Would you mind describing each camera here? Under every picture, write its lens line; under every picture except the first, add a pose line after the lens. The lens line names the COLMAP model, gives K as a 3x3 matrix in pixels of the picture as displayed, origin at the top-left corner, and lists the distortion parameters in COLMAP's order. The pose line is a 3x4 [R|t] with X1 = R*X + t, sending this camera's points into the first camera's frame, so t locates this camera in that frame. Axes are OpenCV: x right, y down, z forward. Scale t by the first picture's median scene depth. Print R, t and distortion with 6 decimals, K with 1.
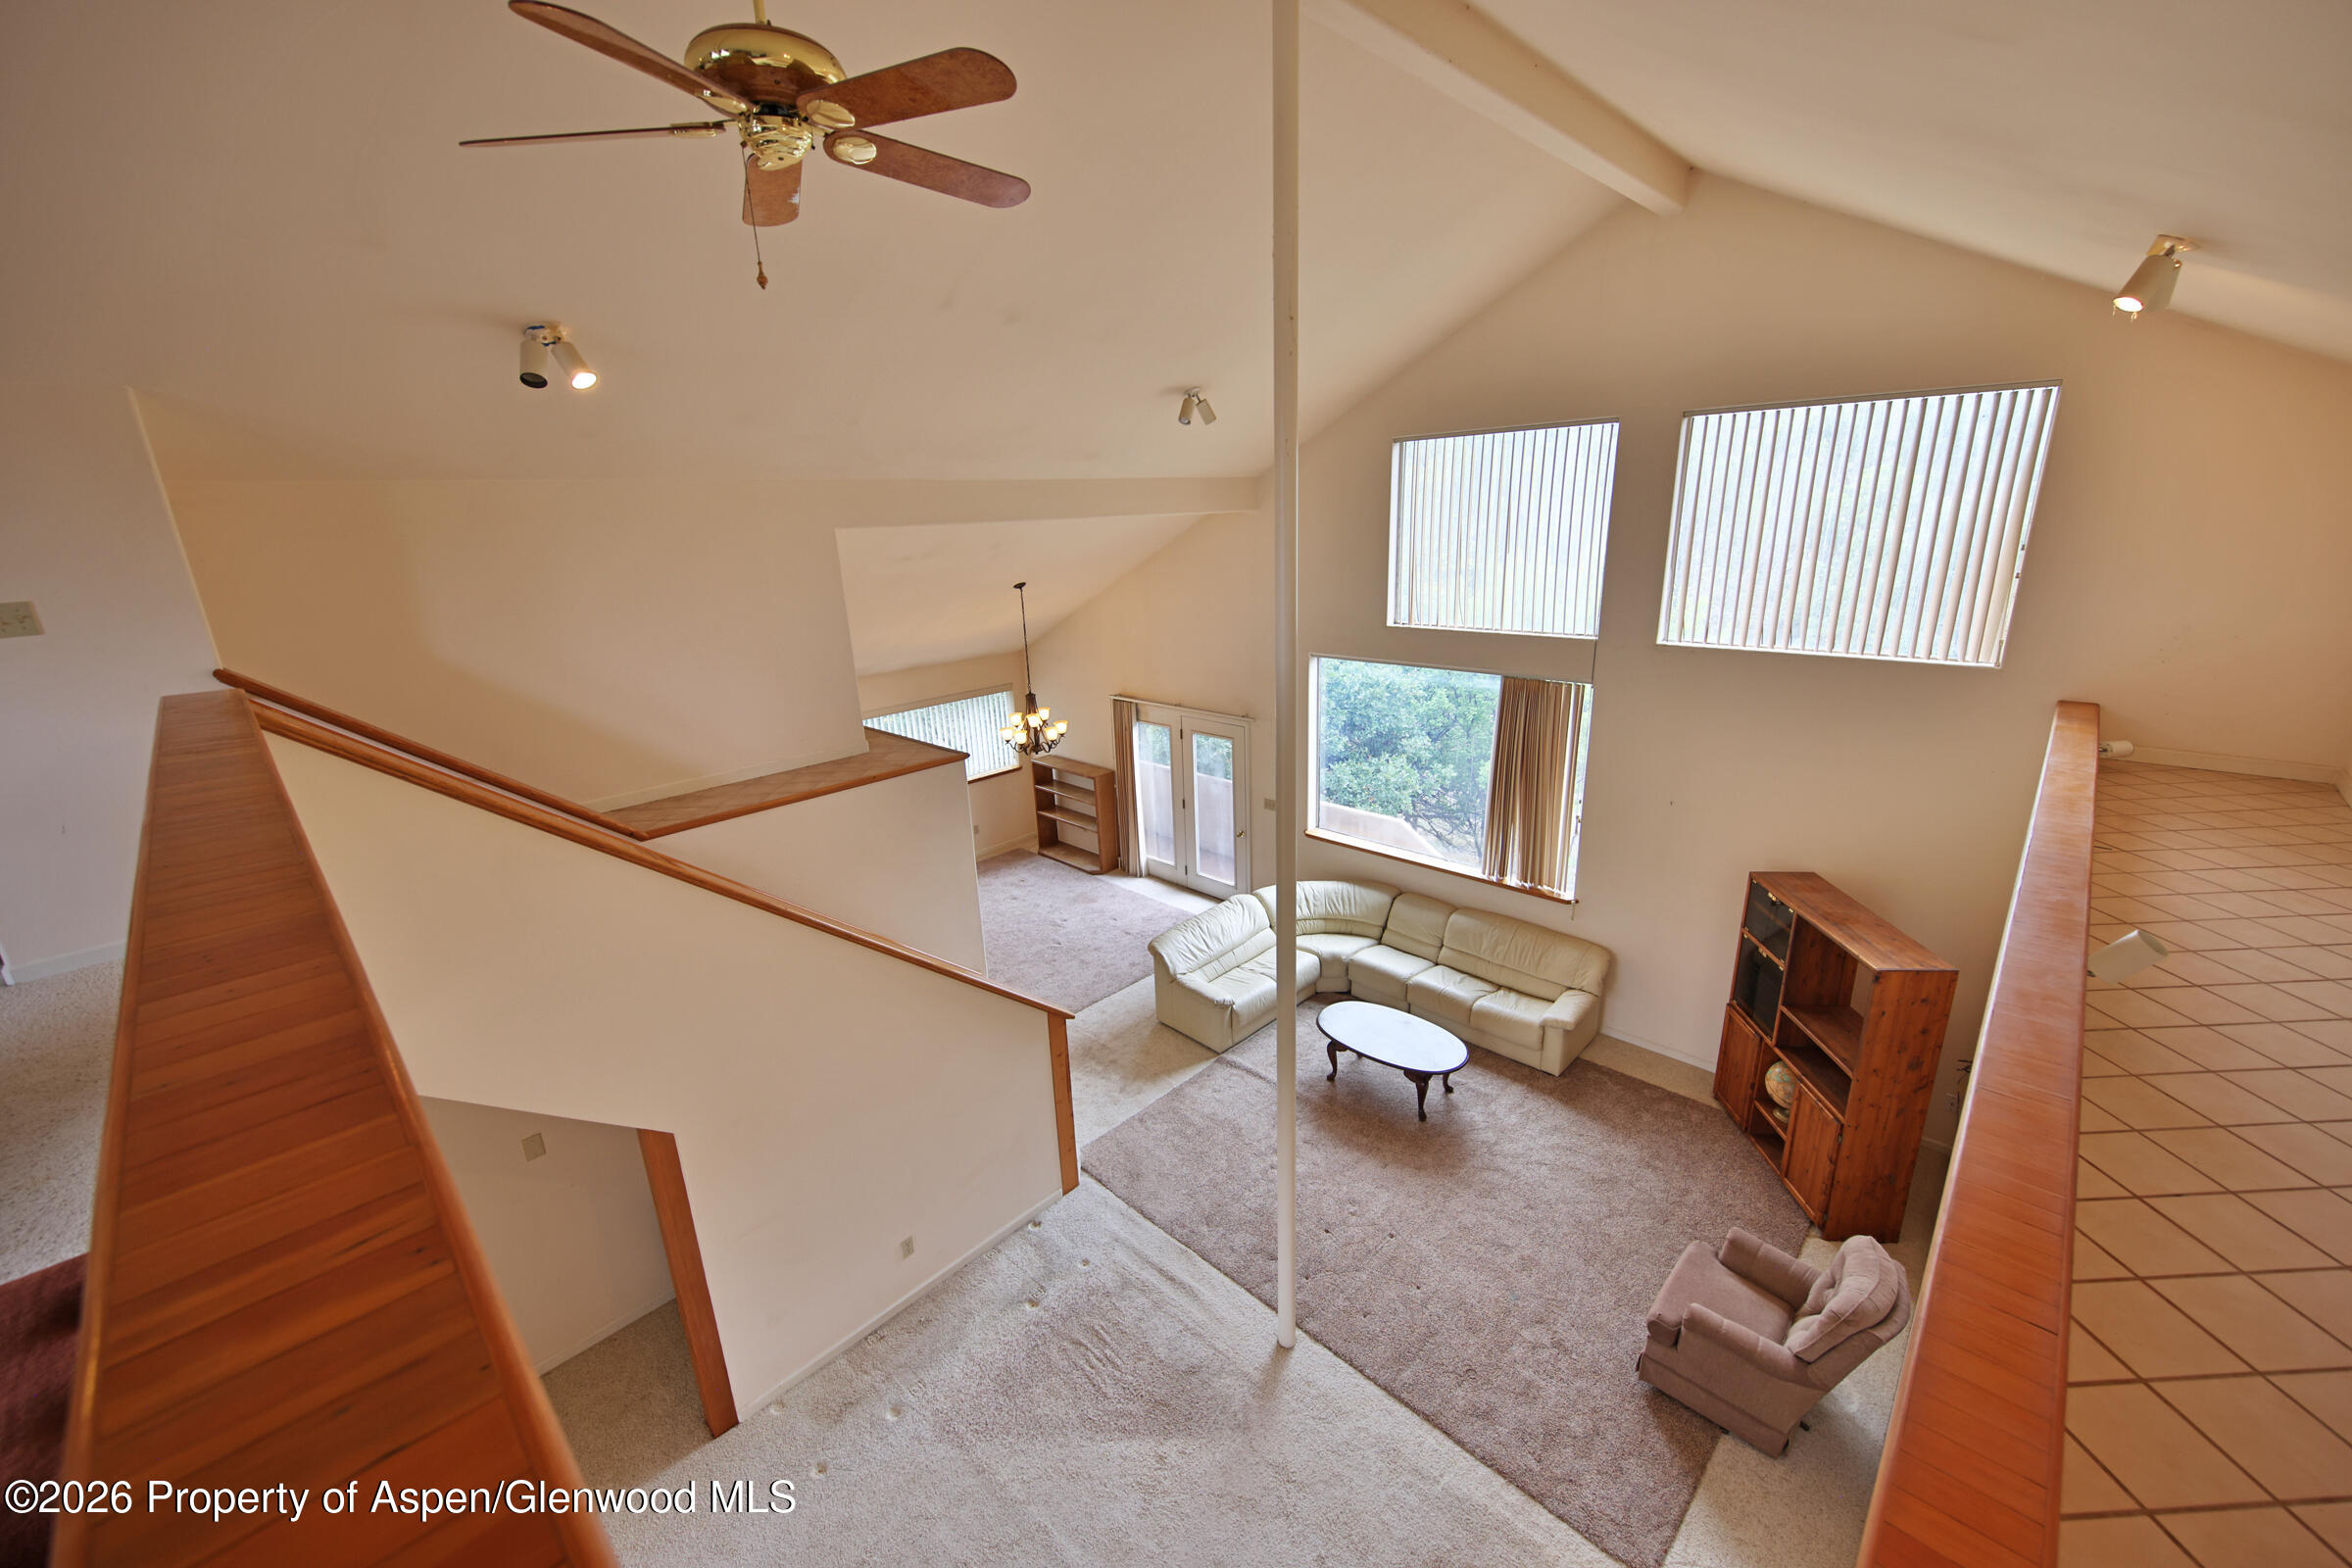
lens RADIAL K [[922.1, 0, 1182.6], [0, 922.1, 780.5], [0, 0, 1]] dist [0.018094, -0.008464]
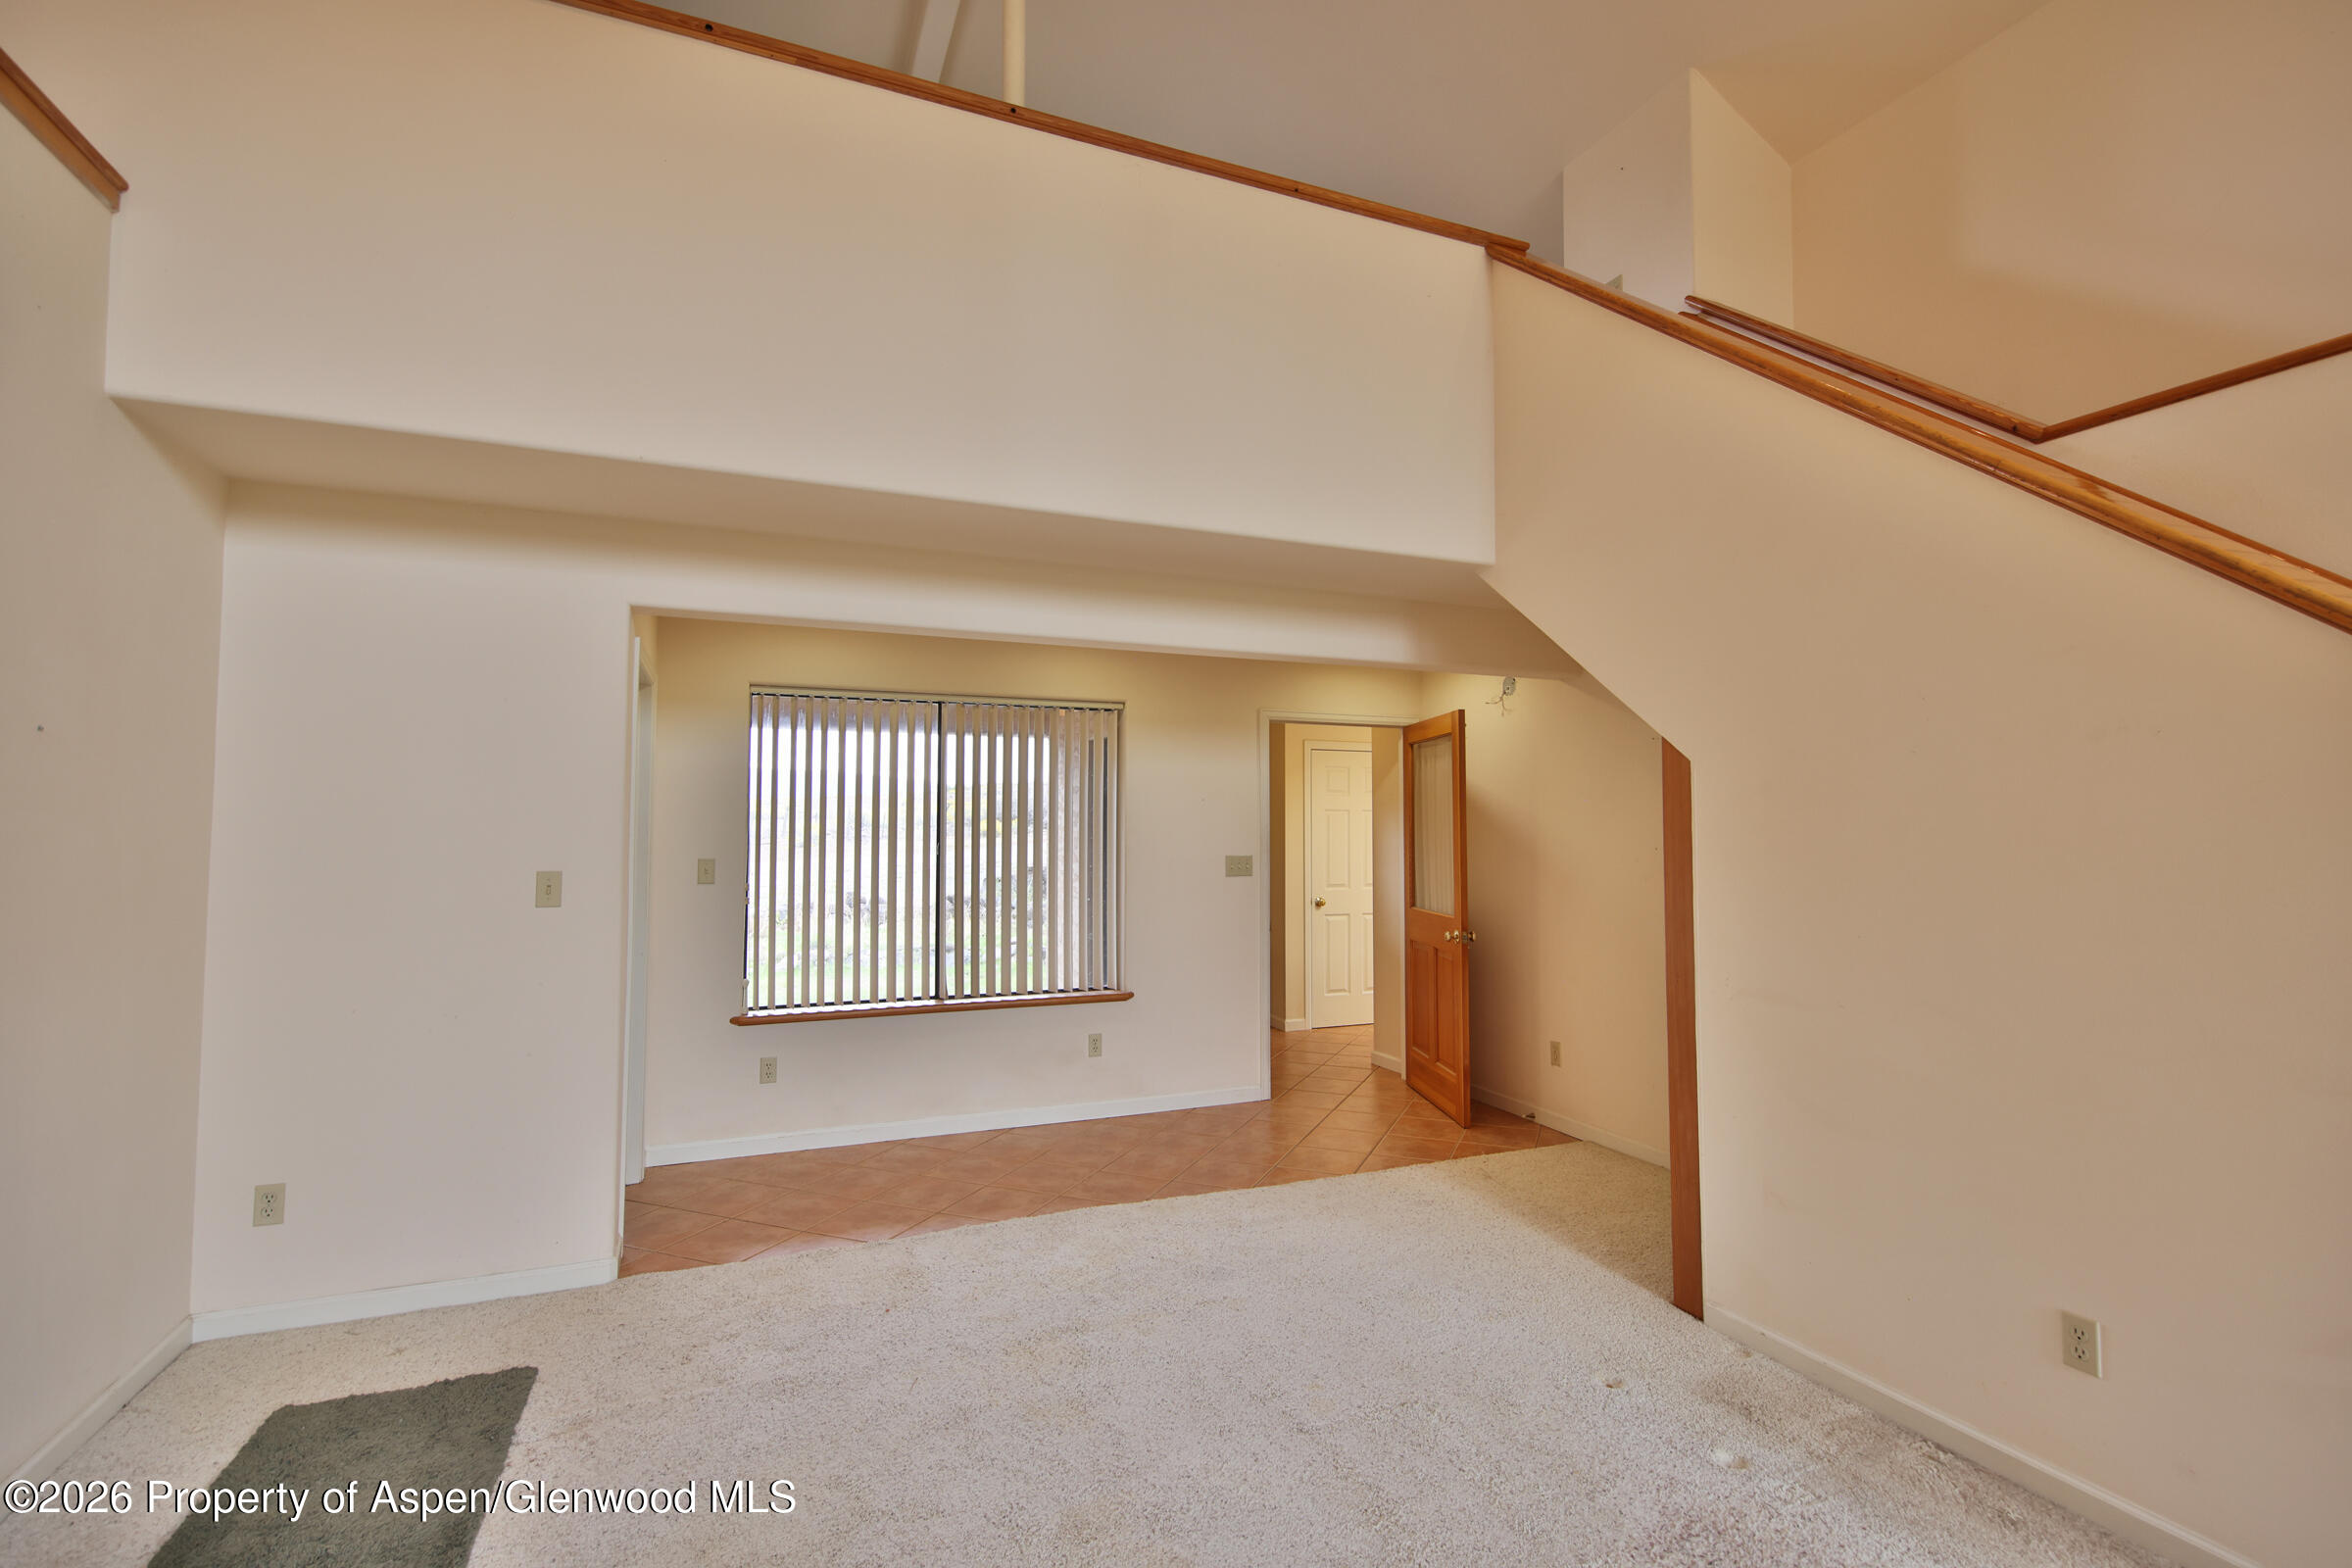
lens RADIAL K [[1059.1, 0, 1176.0], [0, 1059.1, 784.0], [0, 0, 1]] dist [0.000595, -0.000060]
pose [[-0.405903, -0.002803, -0.913912, 0.214513], [-0.249493, 0.962351, 0.107857, 0.265044], [0.879202, 0.271795, -0.391320, 0.635748]]
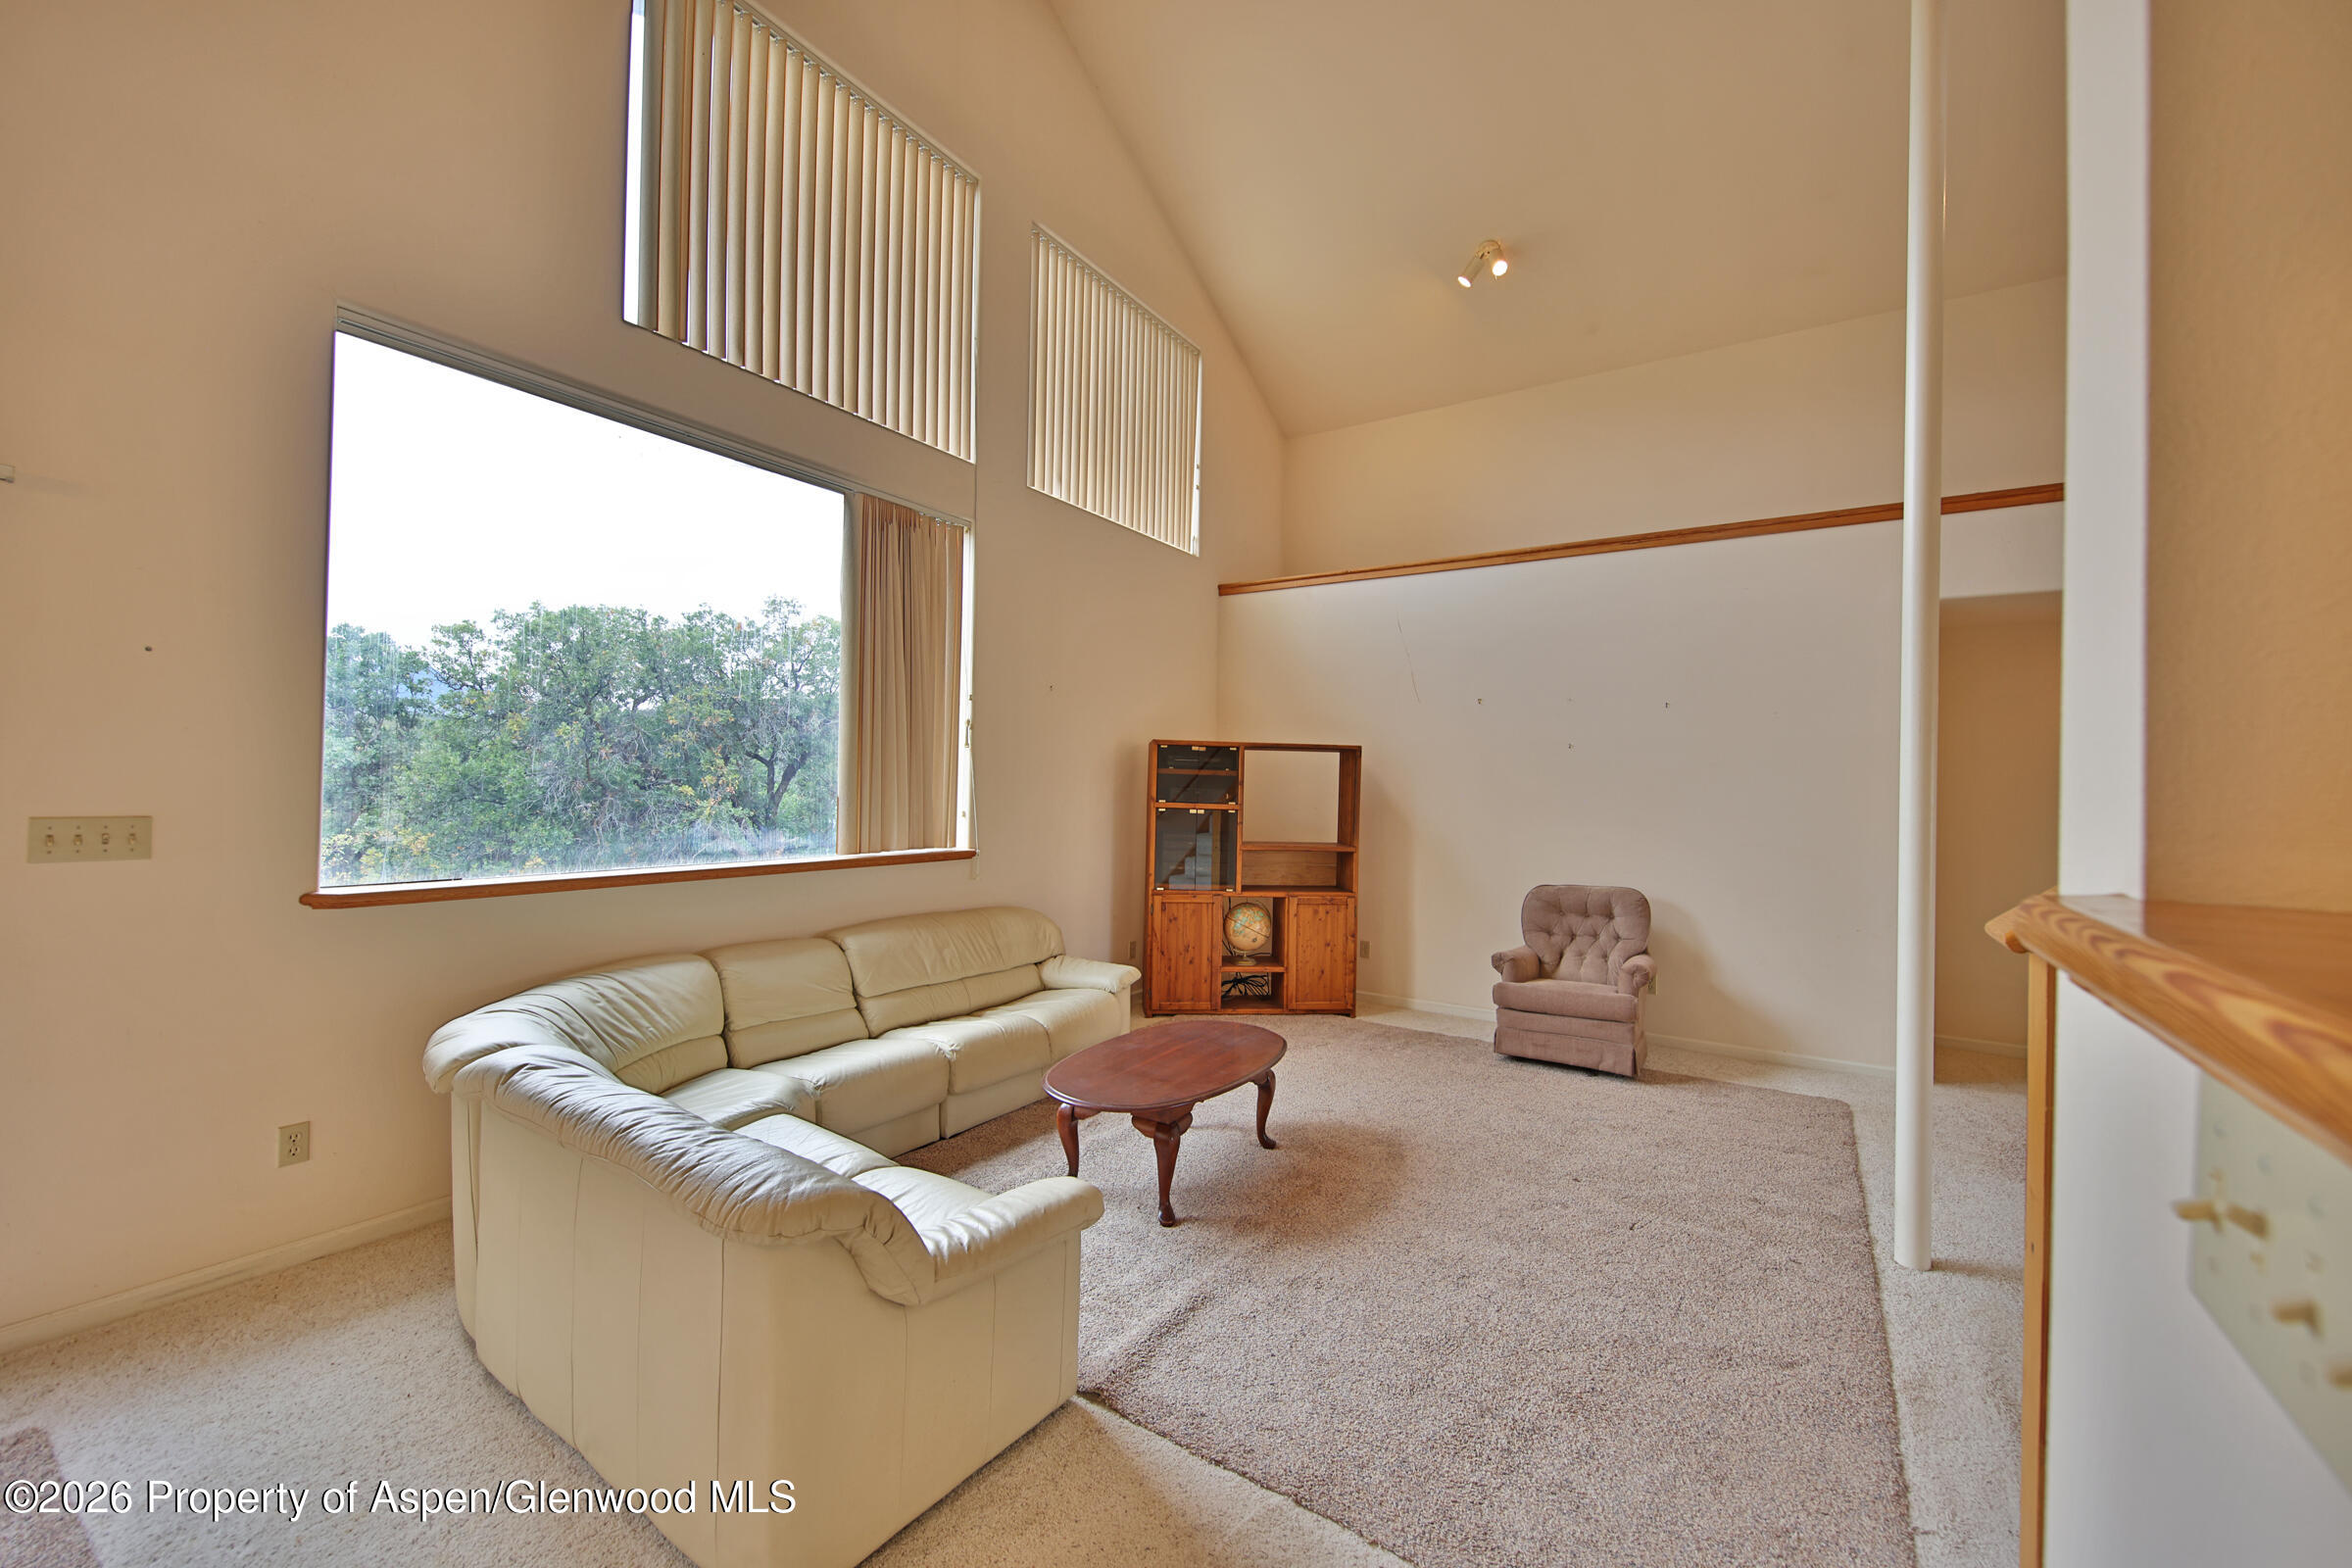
lens RADIAL K [[908.3, 0, 1183.3], [0, 908.3, 780.6], [0, 0, 1]] dist [0.014392, -0.007750]
pose [[-0.176269, 0.036476, 0.983666, -0.302983], [0.268728, 0.963136, 0.012441, 0.134054], [-0.946950, 0.266531, -0.179573, 1.138367]]
